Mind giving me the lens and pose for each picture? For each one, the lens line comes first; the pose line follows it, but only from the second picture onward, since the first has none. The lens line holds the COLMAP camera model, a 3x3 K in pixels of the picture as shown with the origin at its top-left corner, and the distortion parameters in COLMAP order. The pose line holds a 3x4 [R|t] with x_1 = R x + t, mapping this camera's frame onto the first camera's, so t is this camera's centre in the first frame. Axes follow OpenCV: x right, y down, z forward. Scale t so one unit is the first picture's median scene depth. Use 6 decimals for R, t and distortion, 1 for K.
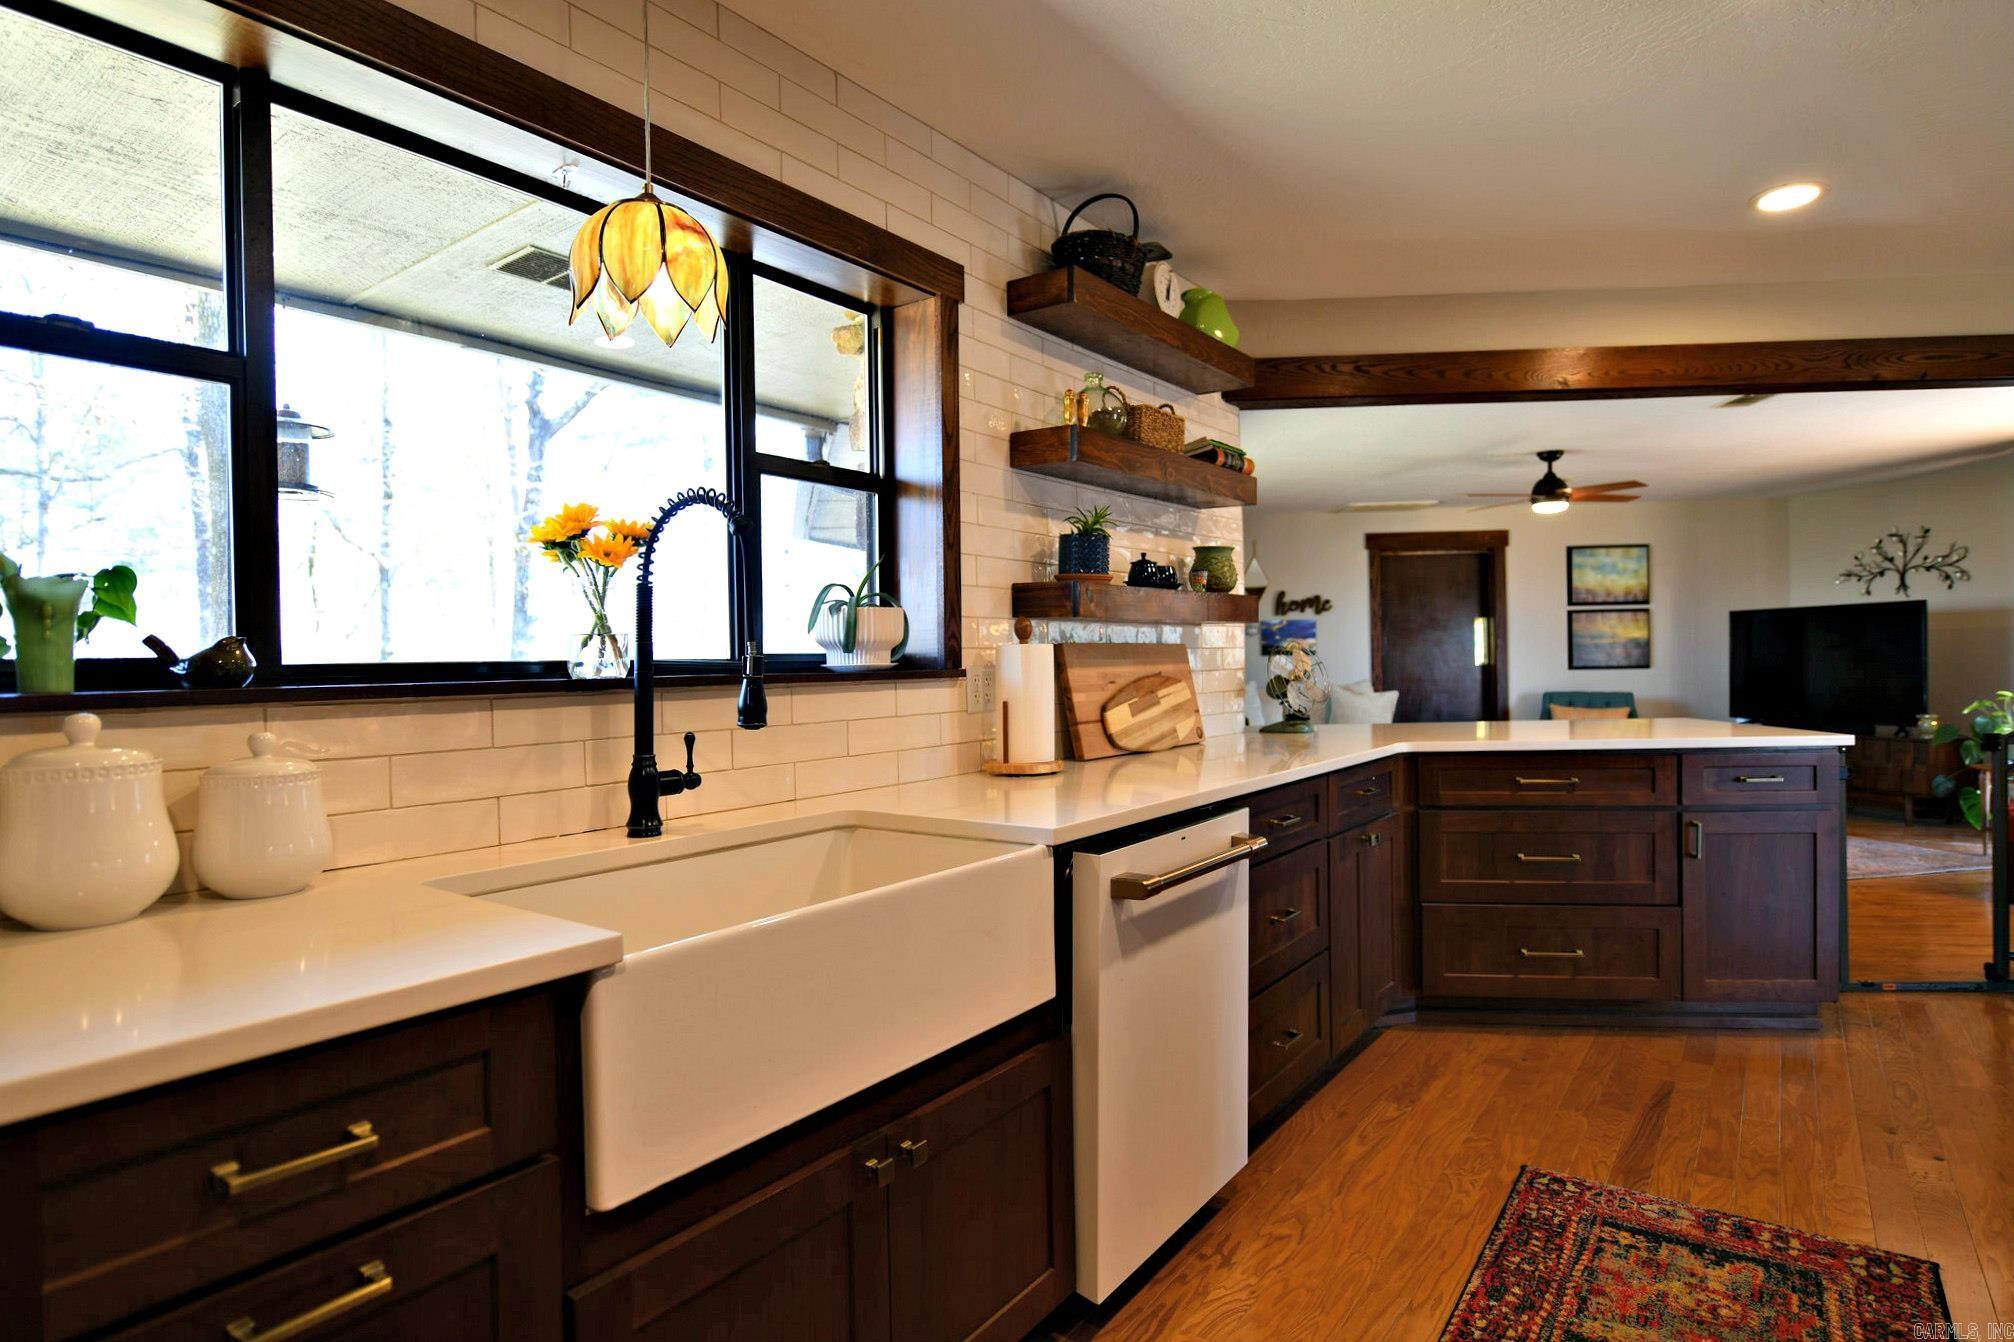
lens RADIAL K [[1059.4, 0, 1007.0], [0, 1059.4, 671.0], [0, 0, 1]] dist [-0.004616, -0.000787]
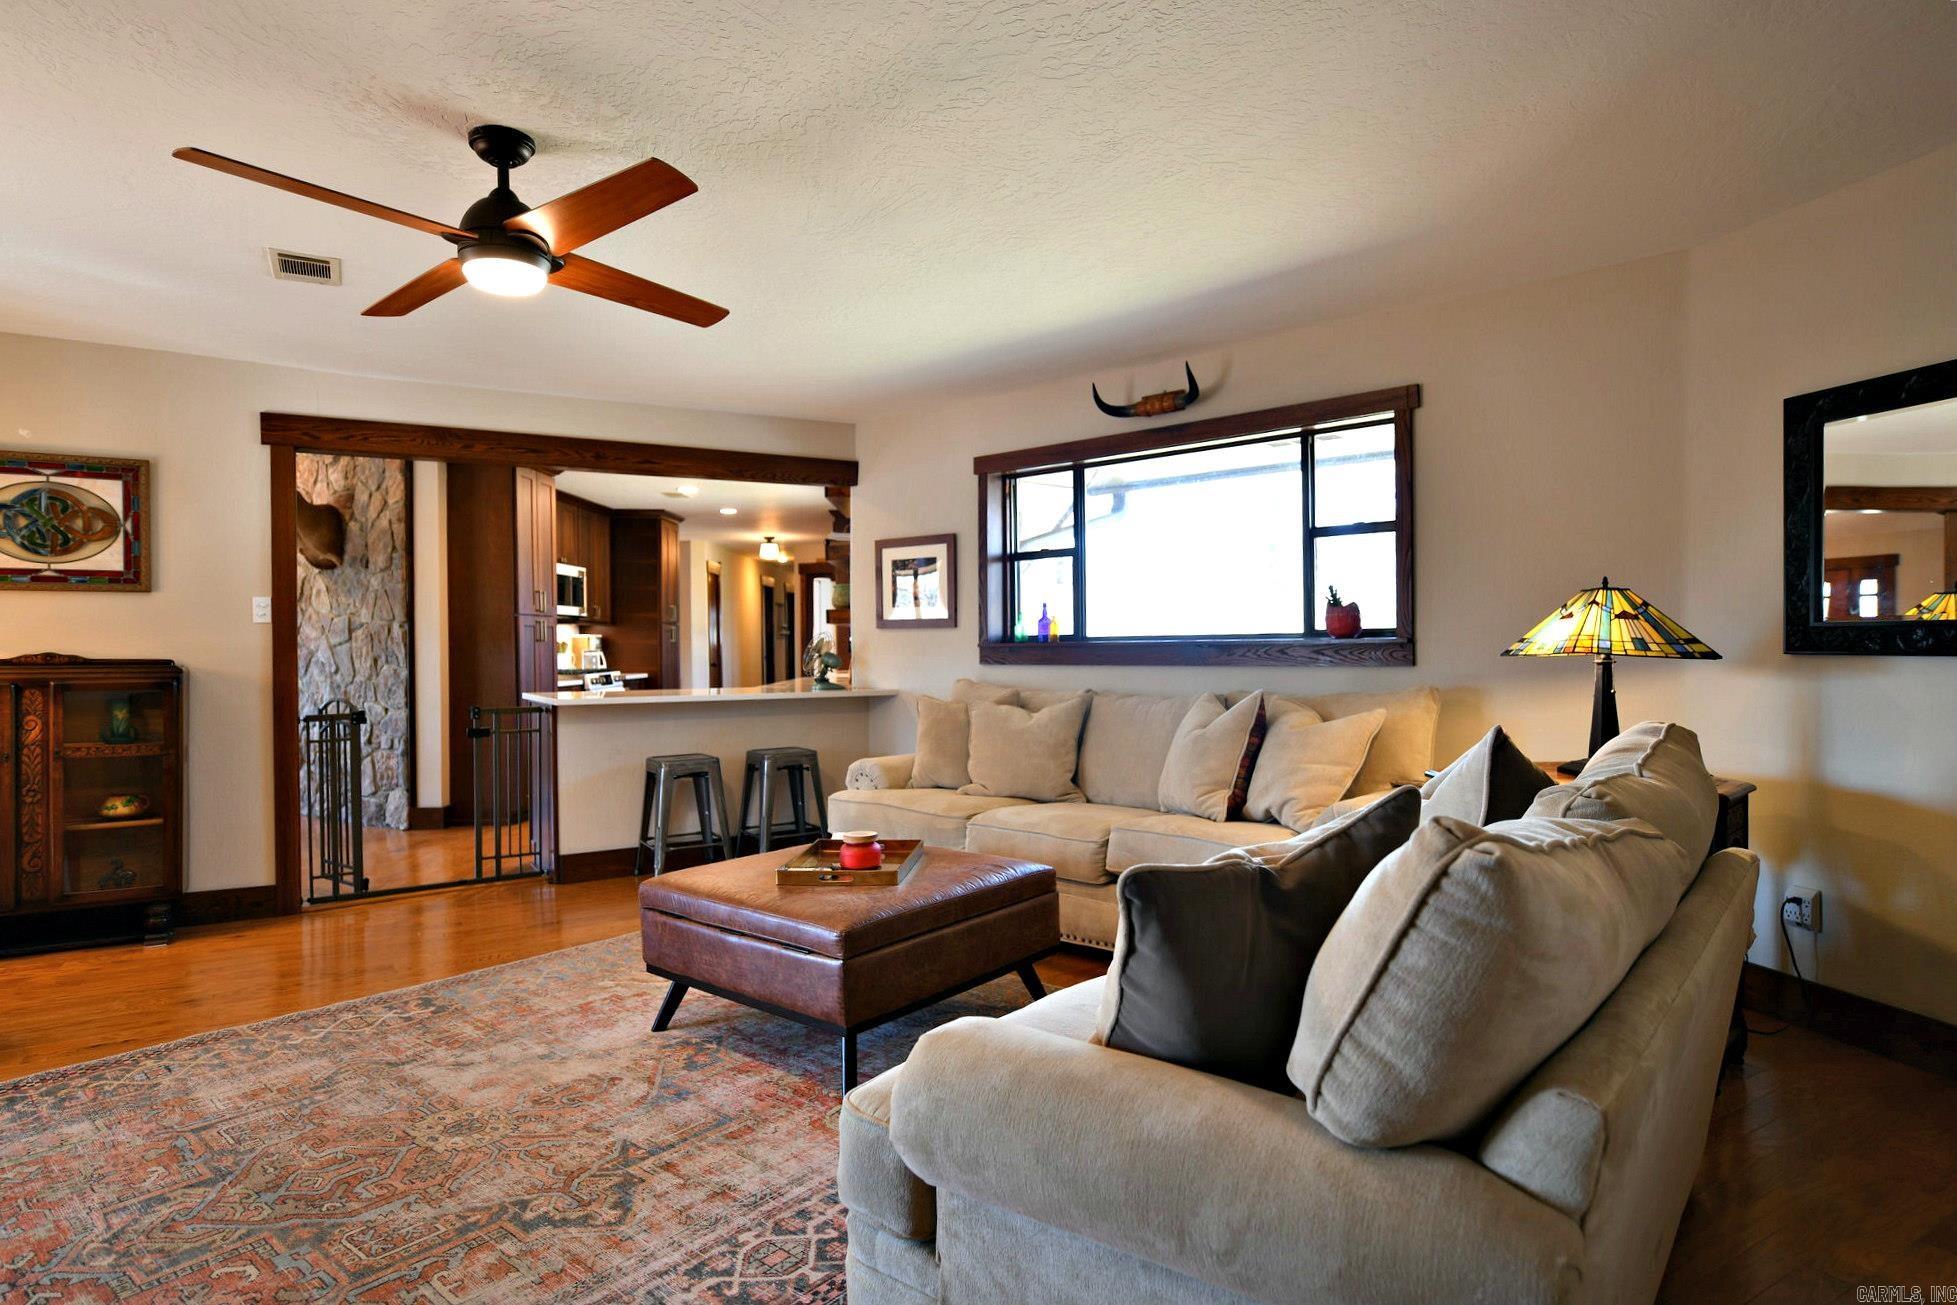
lens RADIAL K [[1065.6, 0, 978.5], [0, 1065.6, 652.5], [0, 0, 1]] dist [-0.004019, -0.001535]
pose [[-0.801866, 0.030713, -0.596714, 1.234838], [0.018371, 0.999473, 0.026756, -0.044057], [0.597222, 0.010492, -0.802007, 2.868458]]
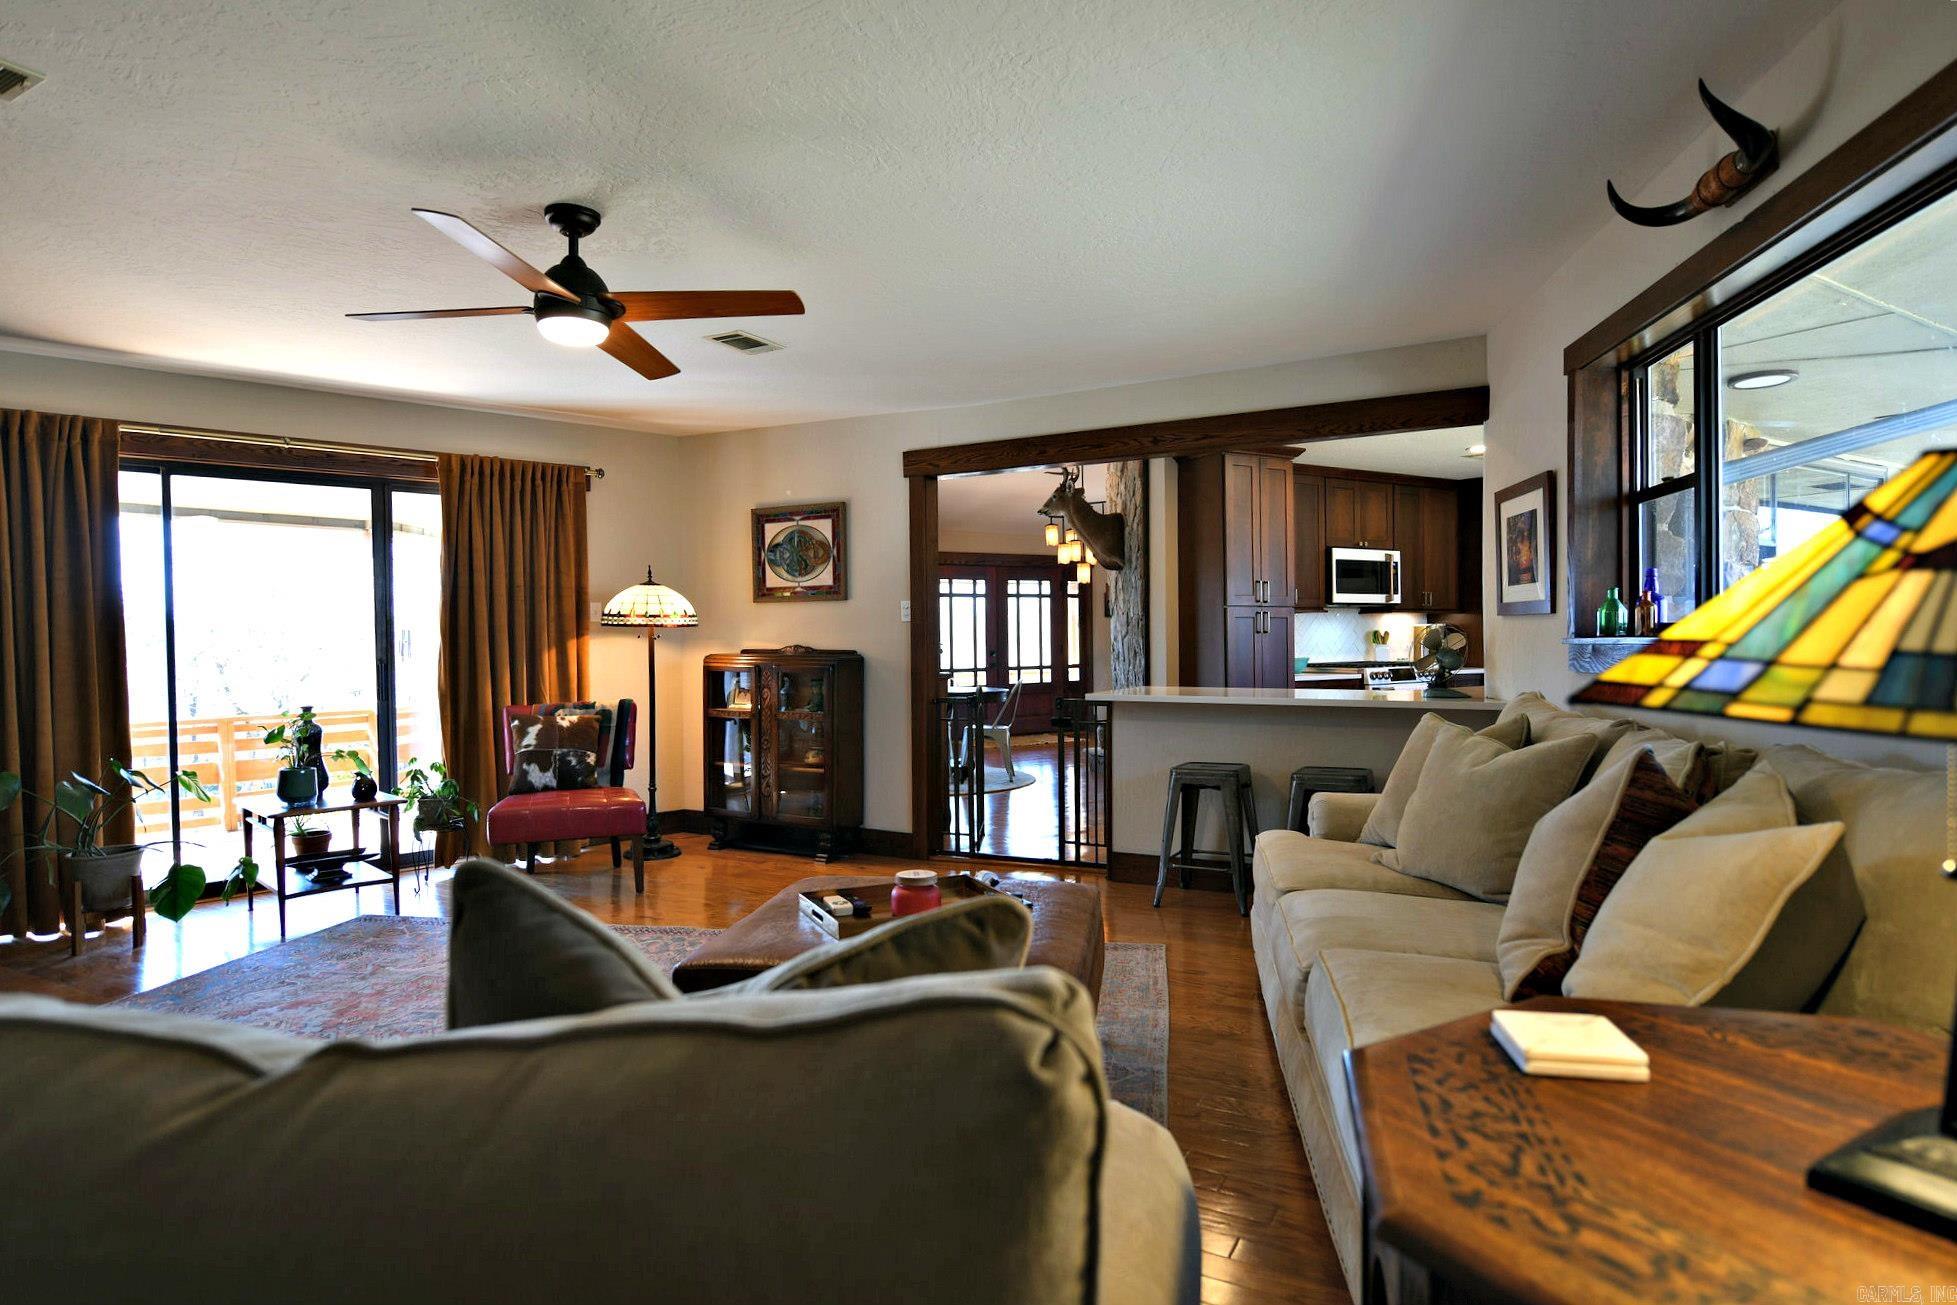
lens RADIAL K [[1061.2, 0, 978.5], [0, 1061.2, 652.5], [0, 0, 1]] dist [-0.004986, -0.000674]
pose [[-0.921794, 0.022530, 0.387026, 0.350684], [0.030209, 0.999449, 0.013769, -0.032194], [-0.386502, 0.024384, -0.921966, 2.736970]]
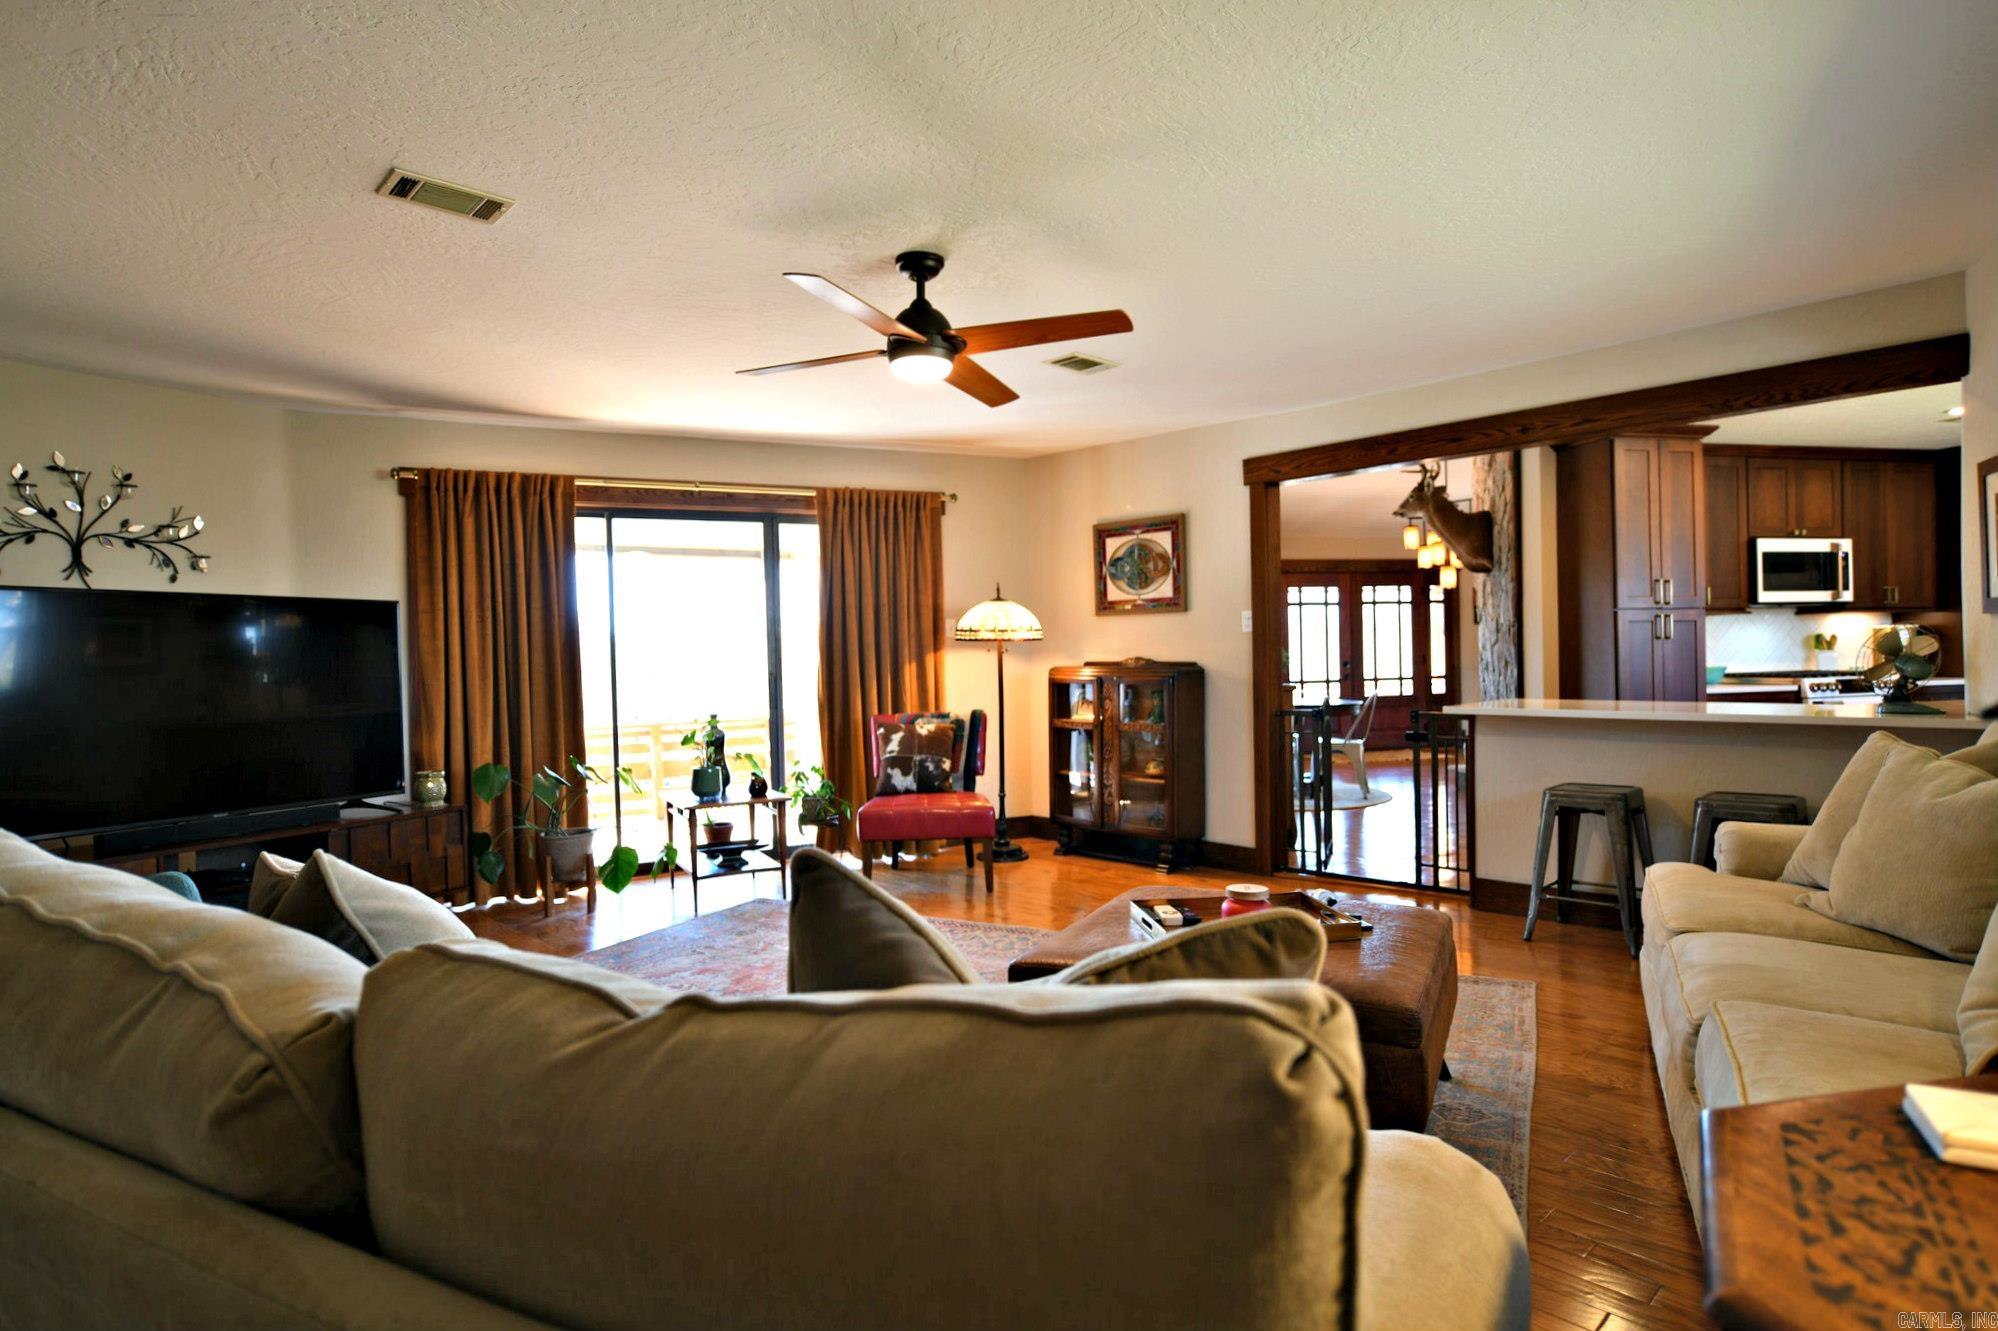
lens RADIAL K [[1058.5, 0, 999.0], [0, 1058.5, 665.5], [0, 0, 1]] dist [-0.005025, -0.001485]
pose [[-0.760544, 0.027697, 0.648695, 0.332604], [0.039620, 0.999208, 0.003788, -0.031246], [-0.648077, 0.028582, -0.761039, 2.734284]]
